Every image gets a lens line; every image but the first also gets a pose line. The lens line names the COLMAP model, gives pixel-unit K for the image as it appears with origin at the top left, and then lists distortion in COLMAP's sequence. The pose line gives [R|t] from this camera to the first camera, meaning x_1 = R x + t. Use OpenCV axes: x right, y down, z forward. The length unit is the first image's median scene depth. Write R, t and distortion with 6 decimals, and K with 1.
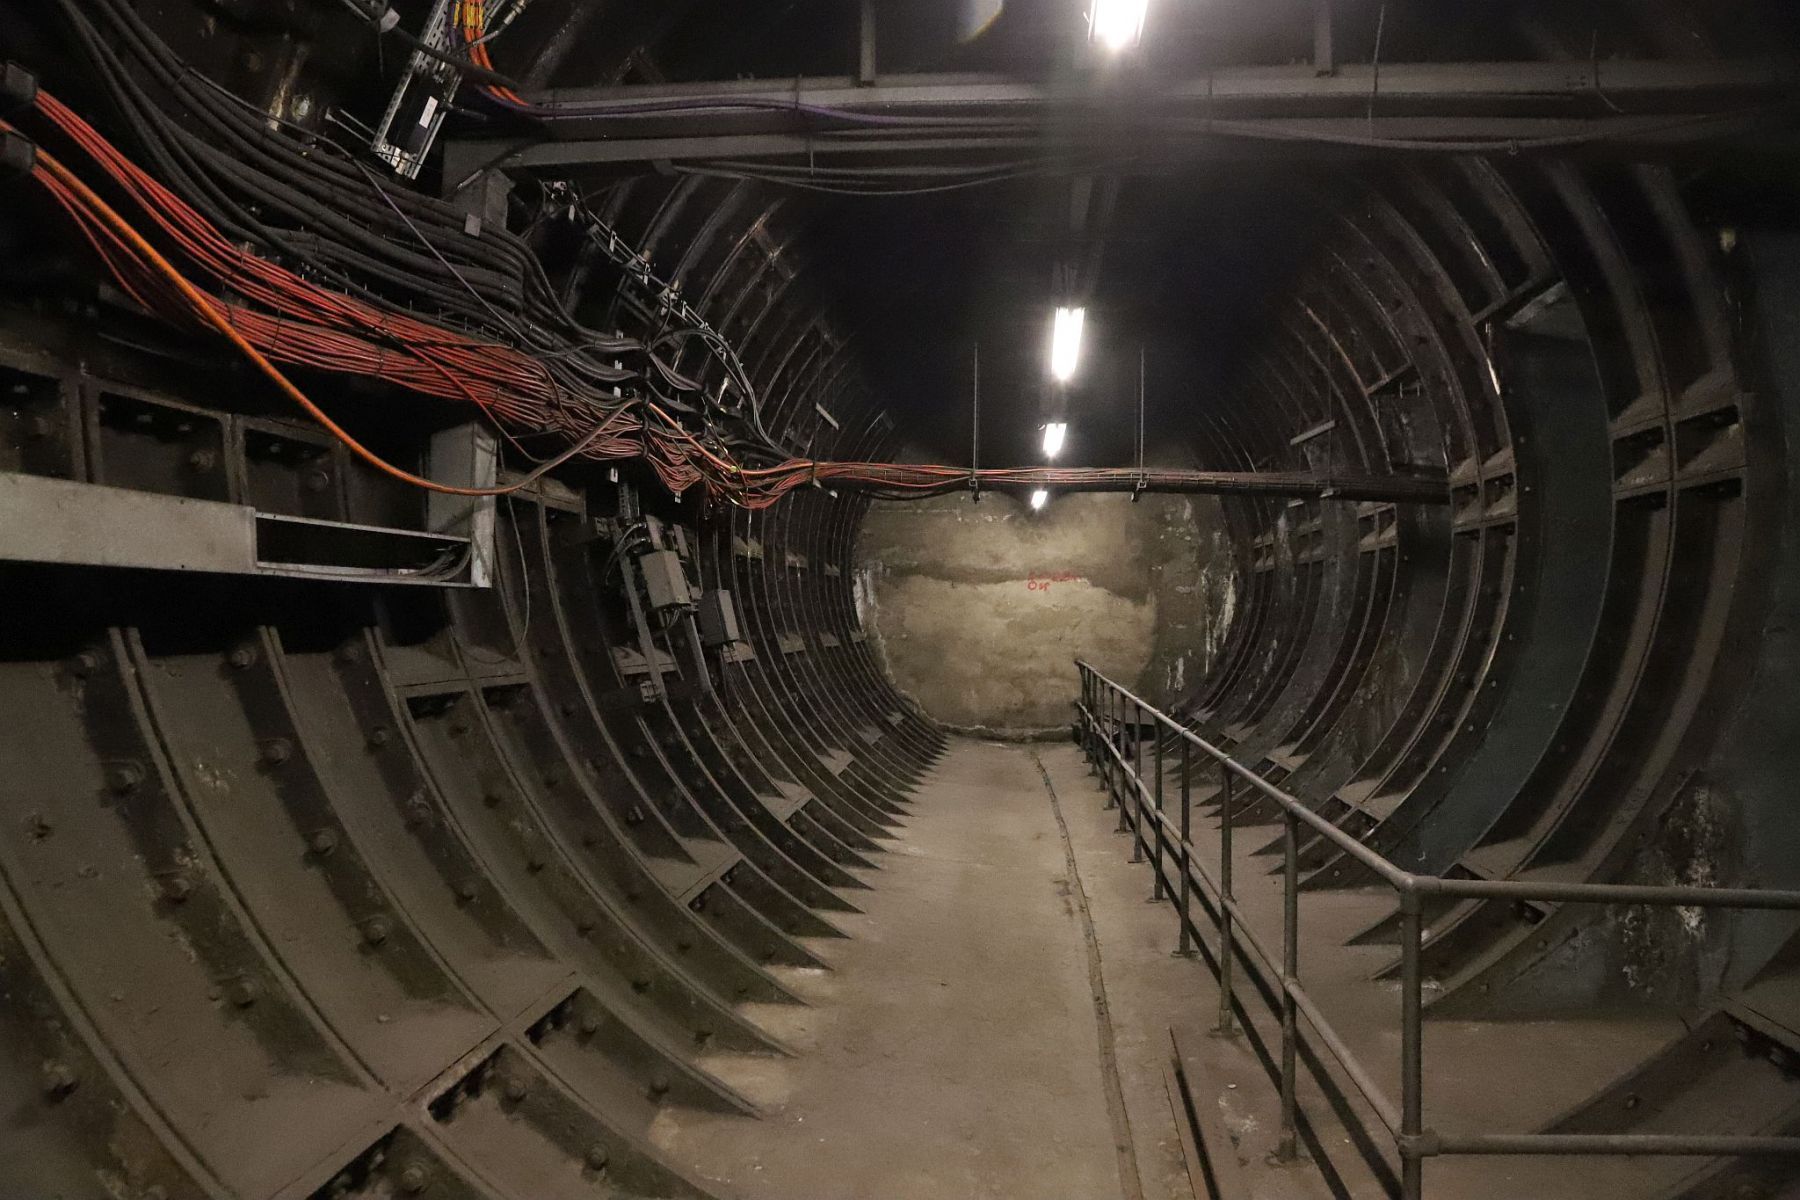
lens RADIAL K [[1233.7, 0, 901.2], [0, 1233.7, 615.9], [0, 0, 1]] dist [-0.142739, 0.070553]
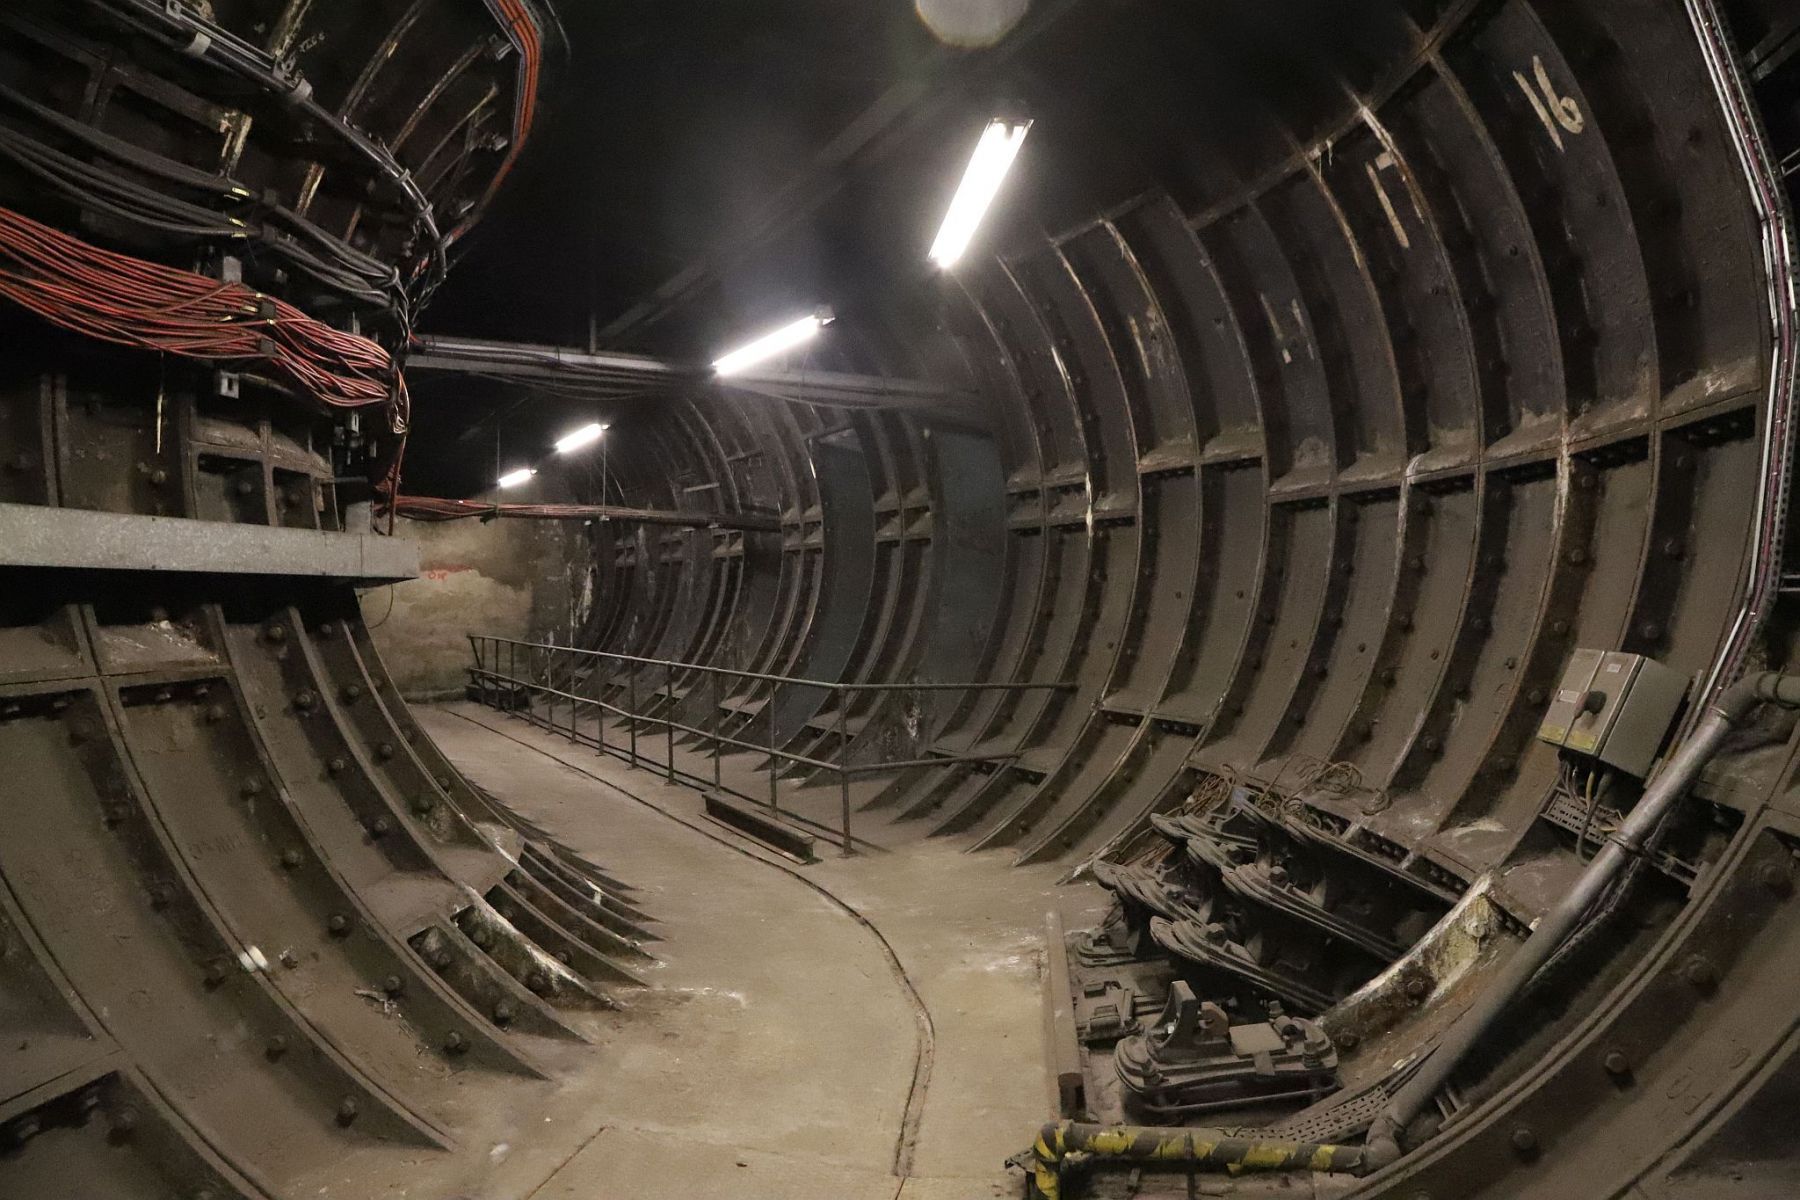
lens RADIAL K [[1233.7, 0, 901.2], [0, 1233.7, 615.9], [0, 0, 1]] dist [-0.142739, 0.070553]
pose [[0.825237, -0.011658, 0.564666, -0.348433], [0.003543, 0.999874, 0.015465, -0.001741], [-0.564775, -0.010761, 0.825175, -0.485044]]
